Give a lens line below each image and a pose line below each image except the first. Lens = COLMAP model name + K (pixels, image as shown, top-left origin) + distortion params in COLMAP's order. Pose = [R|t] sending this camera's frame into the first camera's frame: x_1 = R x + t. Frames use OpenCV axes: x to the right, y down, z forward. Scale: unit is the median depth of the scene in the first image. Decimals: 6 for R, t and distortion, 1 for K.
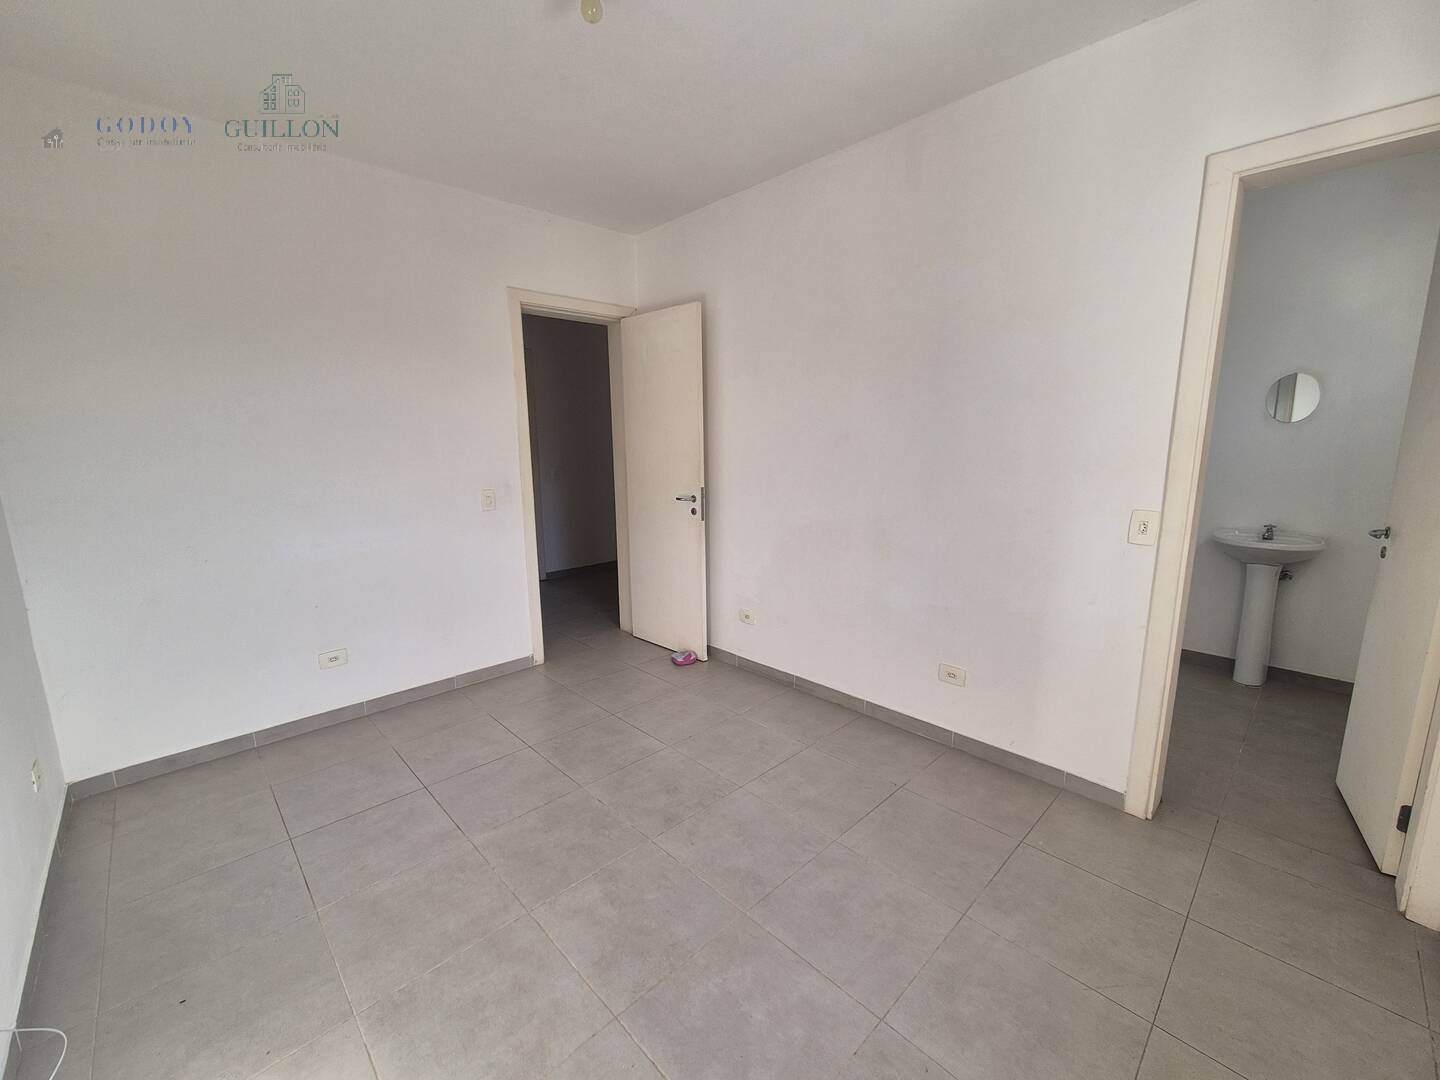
lens RADIAL K [[588.7, 0, 718.2], [0, 588.7, 544.6], [0, 0, 1]] dist [0.000062, 0.000207]
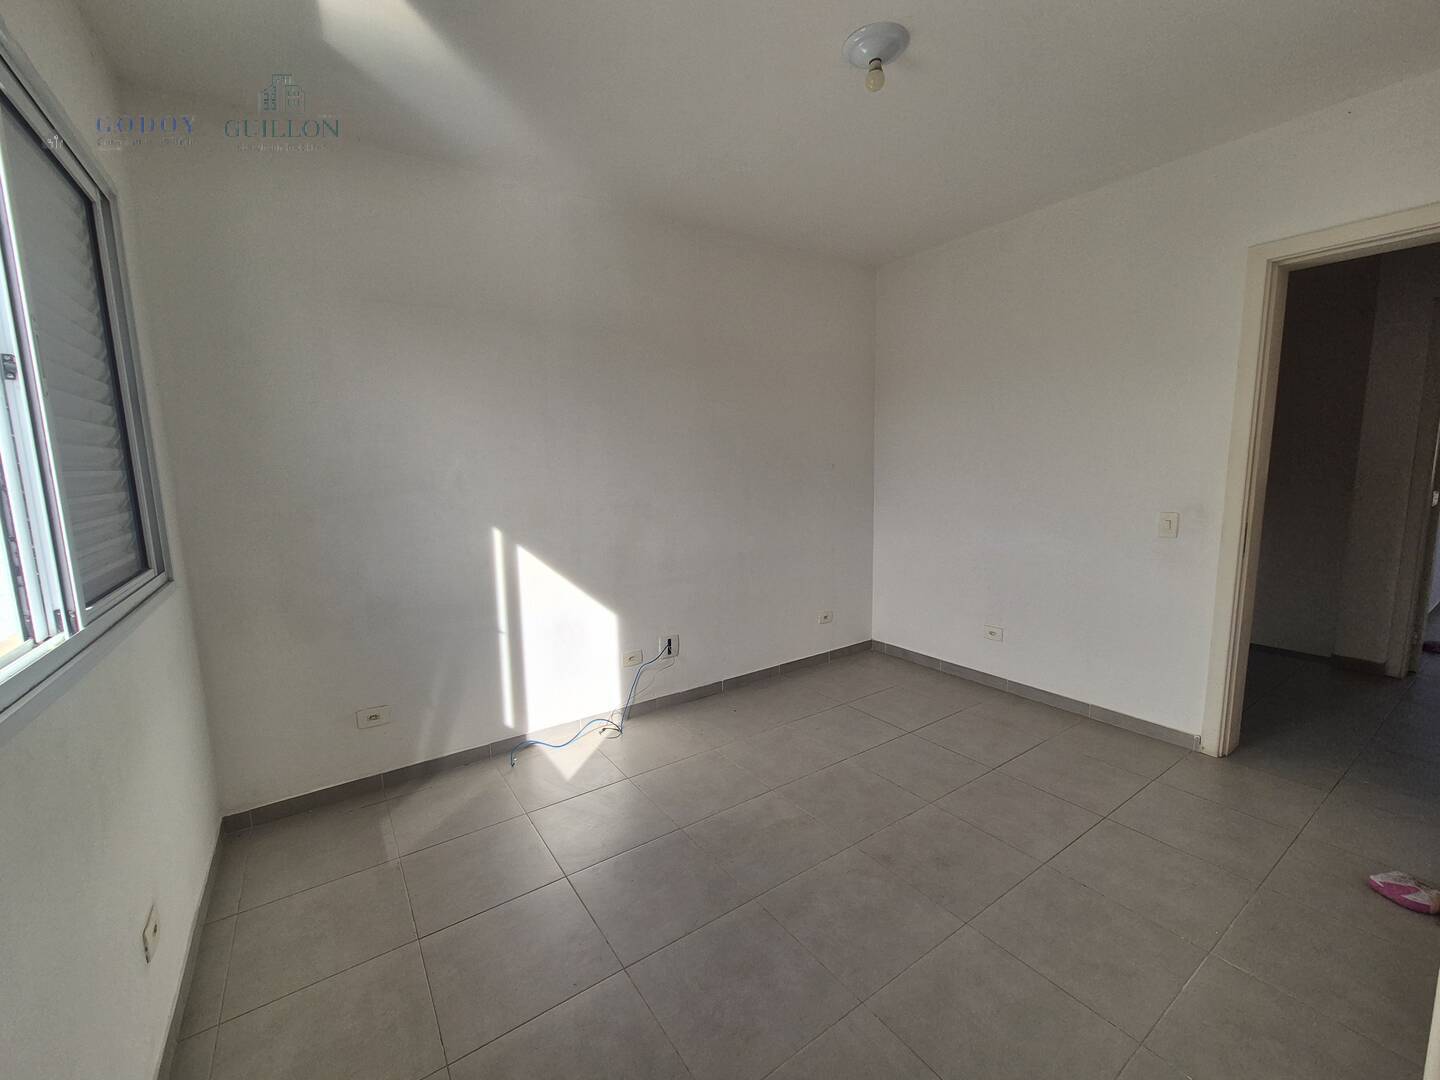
lens RADIAL K [[591.9, 0, 717.8], [0, 591.9, 546.3], [0, 0, 1]] dist [-0.001505, 0.001278]
pose [[-0.162796, 0.153800, -0.974599, 0.600460], [-0.156439, 0.971257, 0.179404, -0.110421], [0.974179, 0.181672, -0.134057, 0.569290]]
